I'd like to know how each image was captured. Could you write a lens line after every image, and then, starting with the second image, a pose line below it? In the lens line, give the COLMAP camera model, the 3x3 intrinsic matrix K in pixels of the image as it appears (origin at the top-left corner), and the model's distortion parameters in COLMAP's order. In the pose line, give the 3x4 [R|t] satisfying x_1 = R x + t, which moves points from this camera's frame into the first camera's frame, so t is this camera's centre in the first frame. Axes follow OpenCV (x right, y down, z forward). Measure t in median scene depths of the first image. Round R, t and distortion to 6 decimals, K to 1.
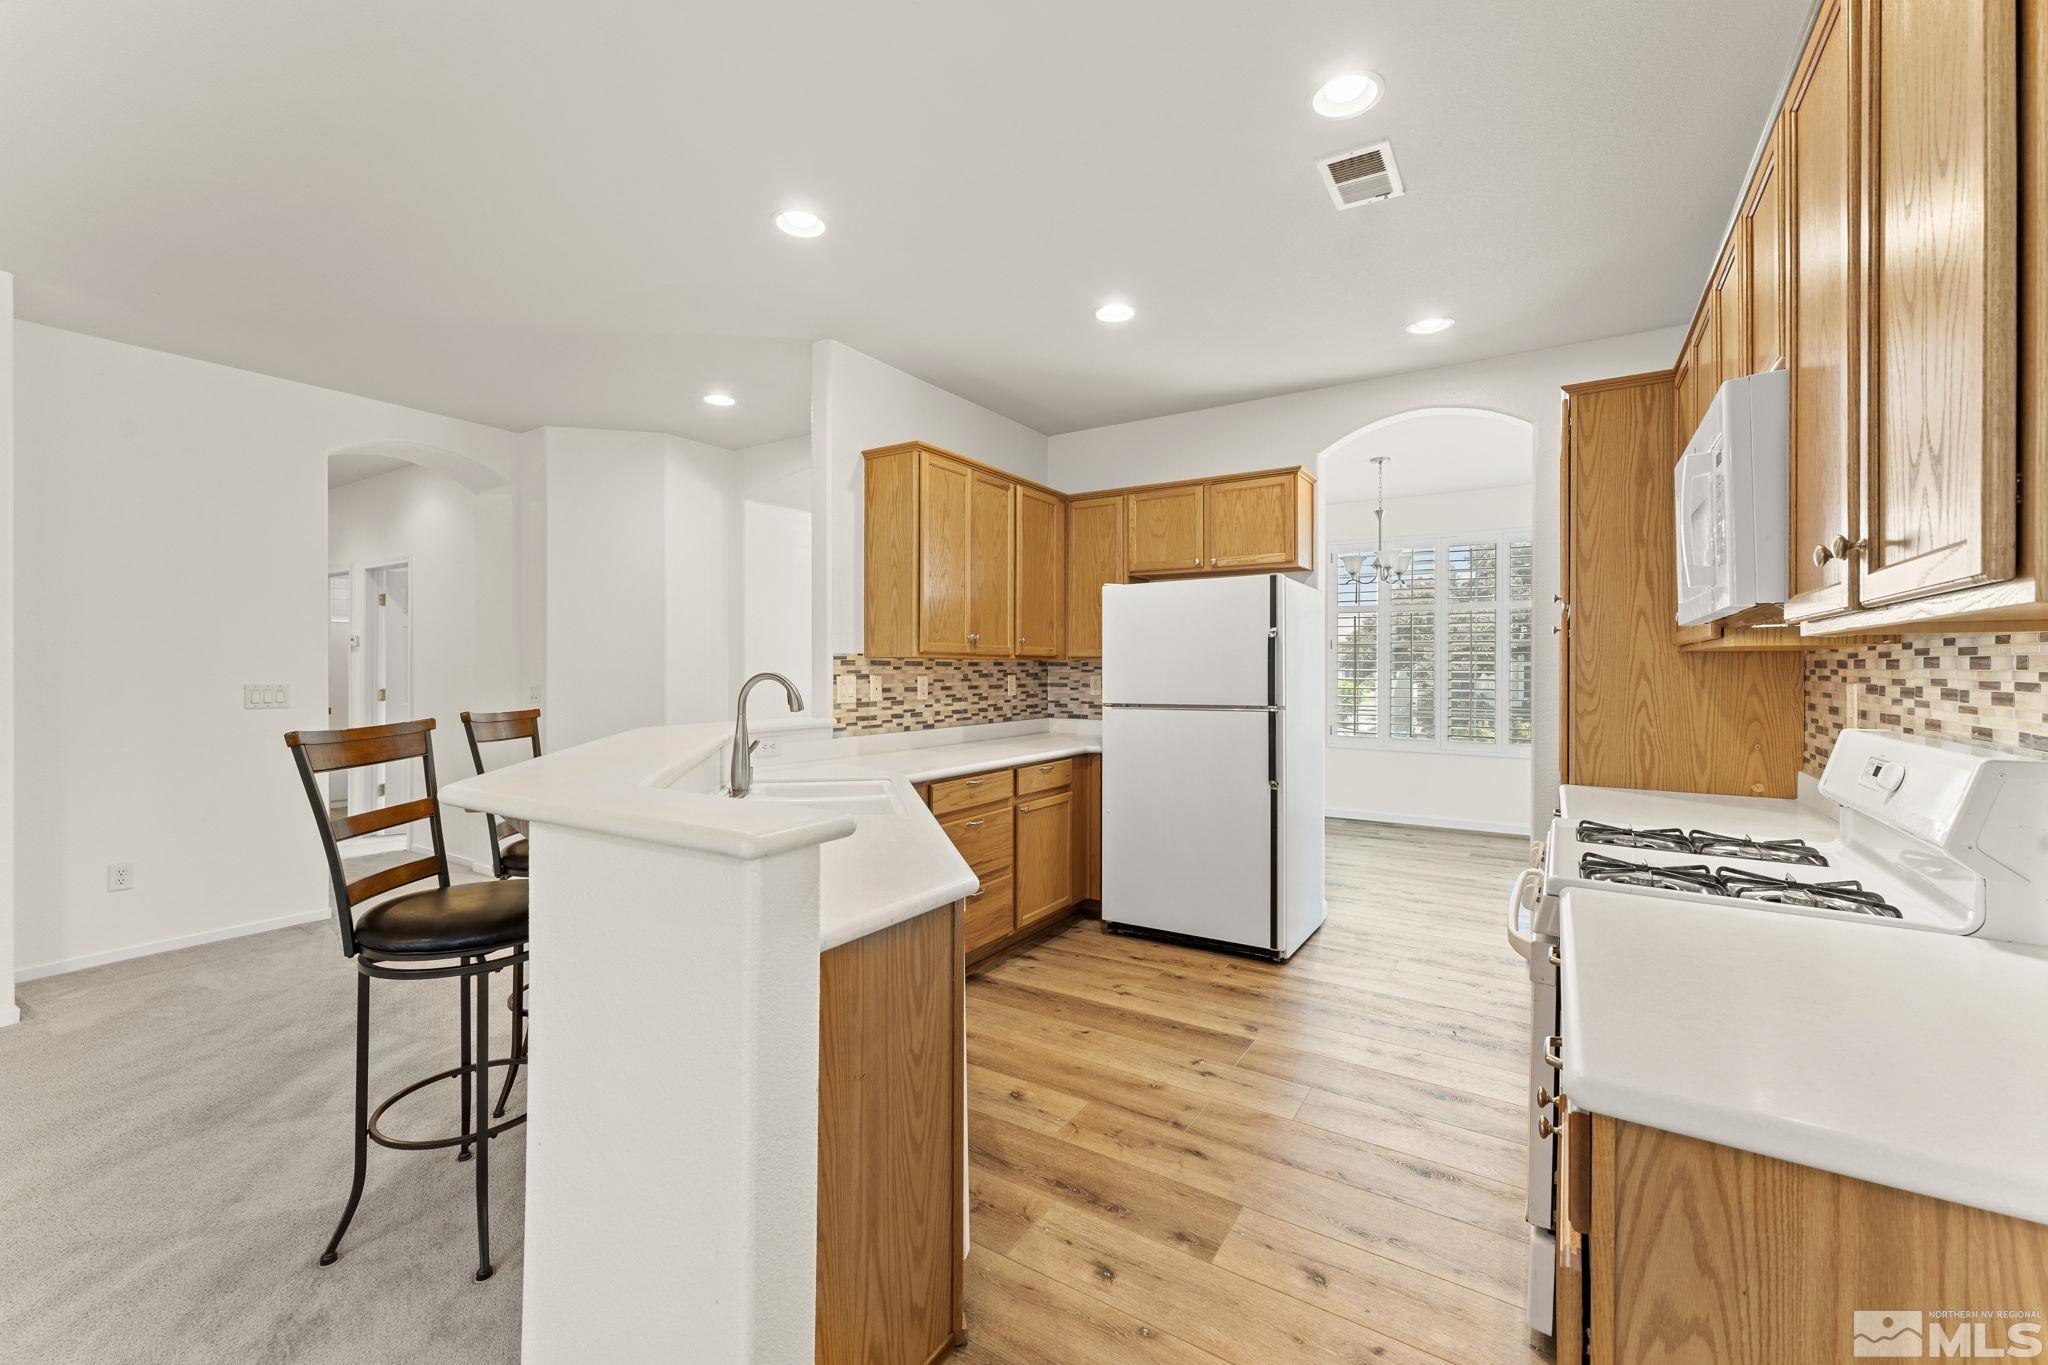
lens RADIAL K [[830.9, 0, 1024.7], [0, 830.9, 667.3], [0, 0, 1]] dist [0.000243, -0.000033]
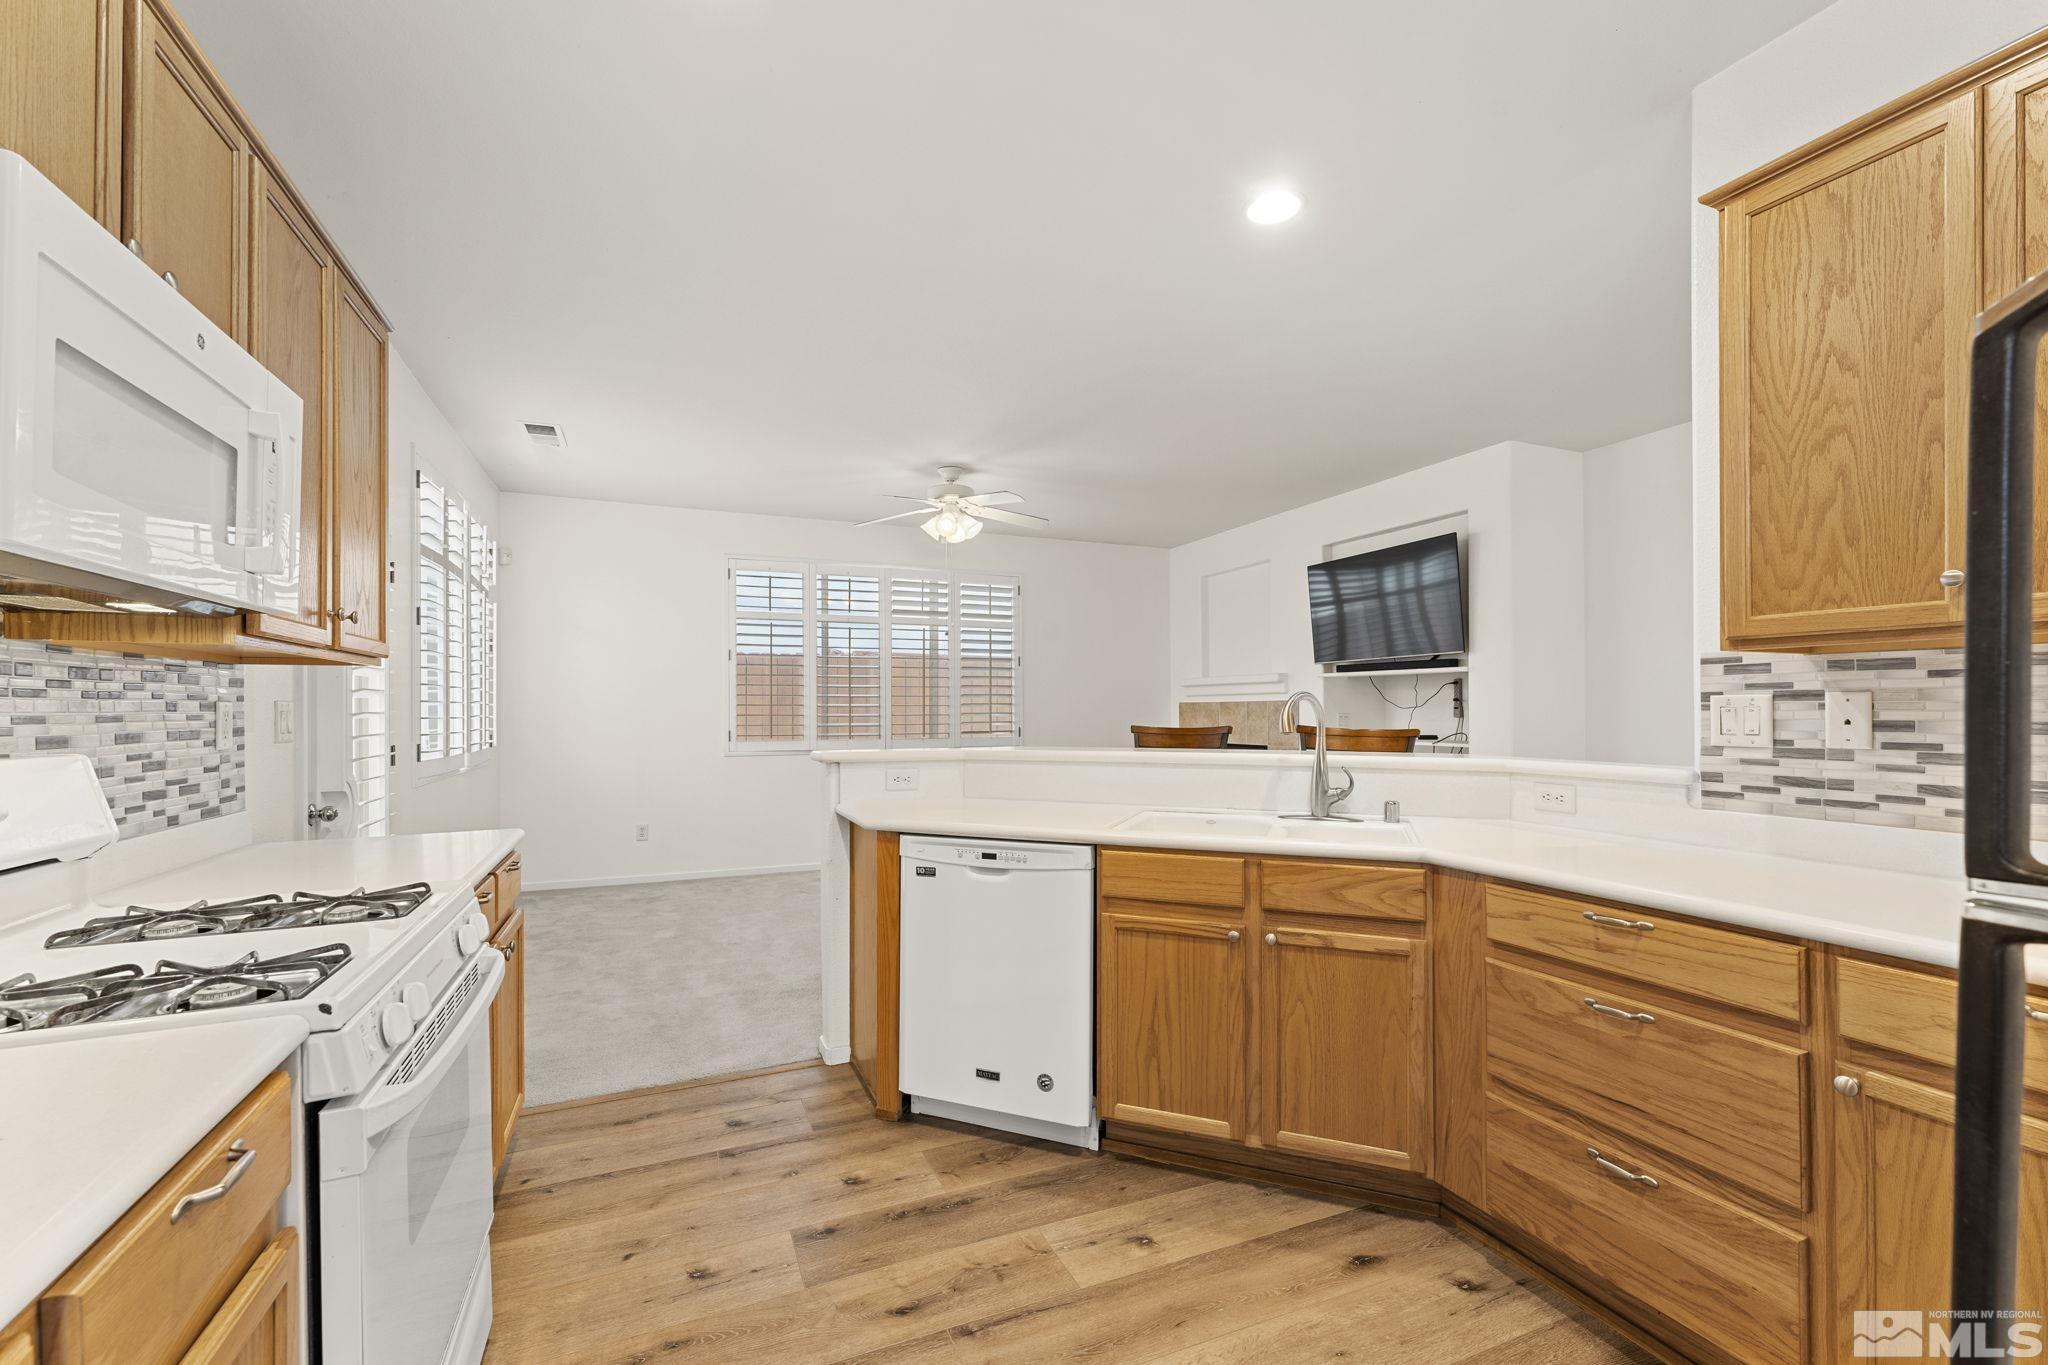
lens RADIAL K [[850.8, 0, 1019.9], [0, 850.8, 701.1], [0, 0, 1]] dist [-0.000455, 0.000019]
pose [[-0.564435, -0.007872, -0.825440, 0.491681], [0.002559, 0.999933, -0.011286, 0.019758], [0.825473, -0.008482, -0.564377, 0.946723]]
